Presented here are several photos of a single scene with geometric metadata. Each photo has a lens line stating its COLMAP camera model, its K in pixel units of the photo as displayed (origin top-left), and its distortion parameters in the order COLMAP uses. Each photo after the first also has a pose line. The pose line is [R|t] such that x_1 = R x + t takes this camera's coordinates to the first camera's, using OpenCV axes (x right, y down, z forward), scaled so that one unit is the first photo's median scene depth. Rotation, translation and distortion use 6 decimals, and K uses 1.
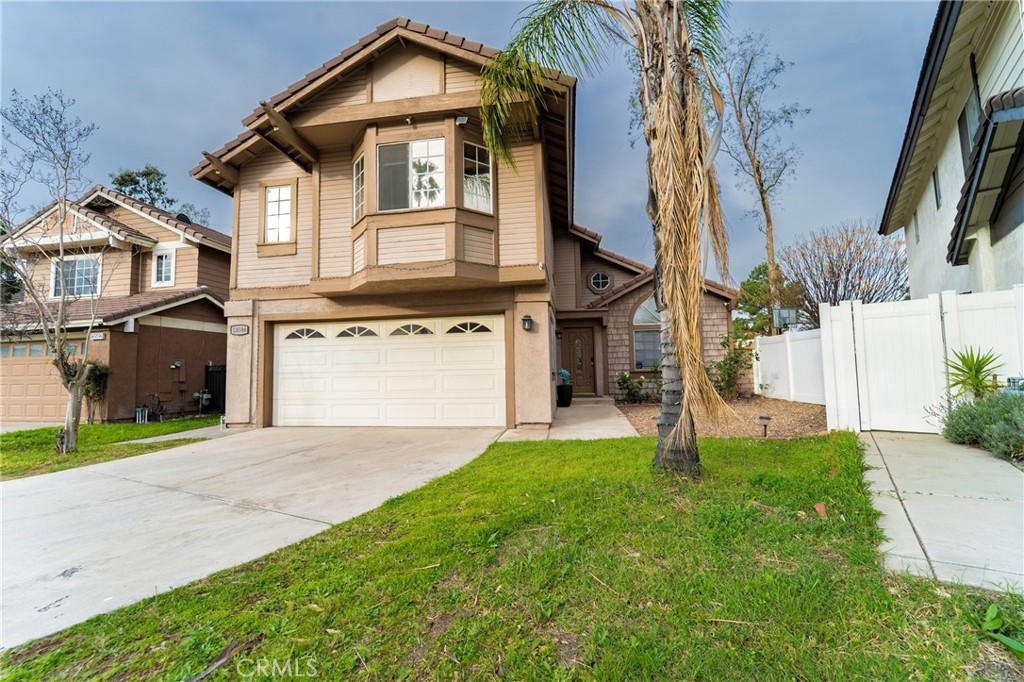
lens RADIAL K [[410.4, 0, 508.2], [0, 410.4, 346.7], [0, 0, 1]] dist [0.000175, 0.000015]
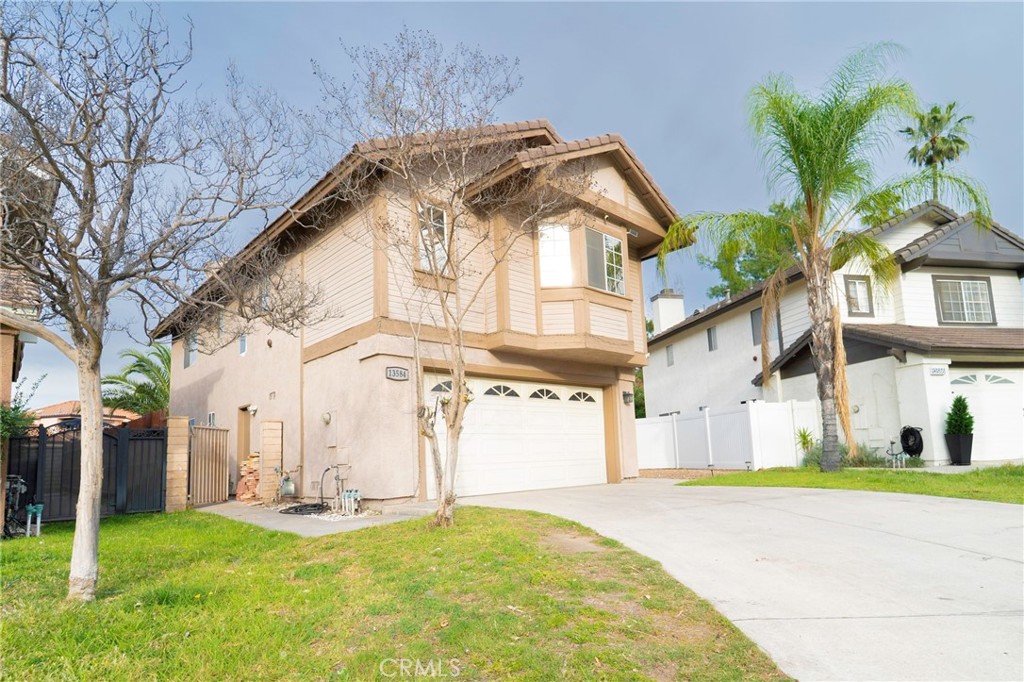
lens RADIAL K [[547.4, 0, 514.3], [0, 547.4, 390.6], [0, 0, 1]] dist [-0.000805, -0.000048]
pose [[0.604769, 0.082073, 0.792160, -1.377284], [-0.069610, 0.996316, -0.050082, 0.024357], [-0.793353, -0.024854, 0.608255, 0.228819]]
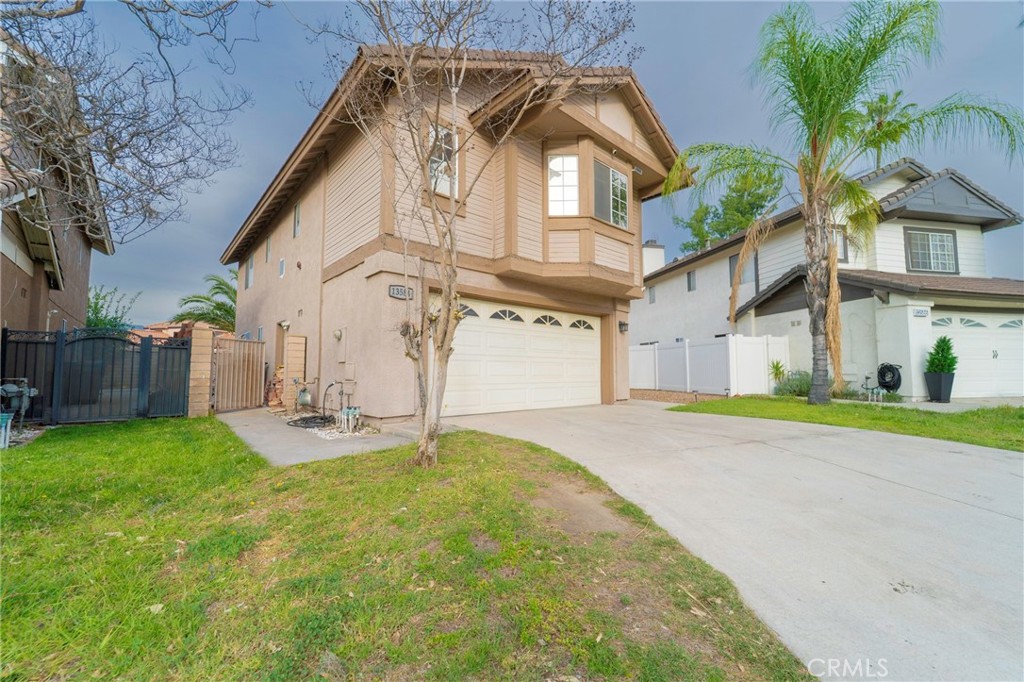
lens RADIAL K [[410.7, 0, 512.0], [0, 410.7, 341.0], [0, 0, 1]] dist [-0.000014, -0.000001]
pose [[0.621728, 0.067470, 0.780322, -1.156977], [-0.107713, 0.994182, -0.000140, 0.024664], [-0.775791, -0.083964, 0.625378, 0.384568]]
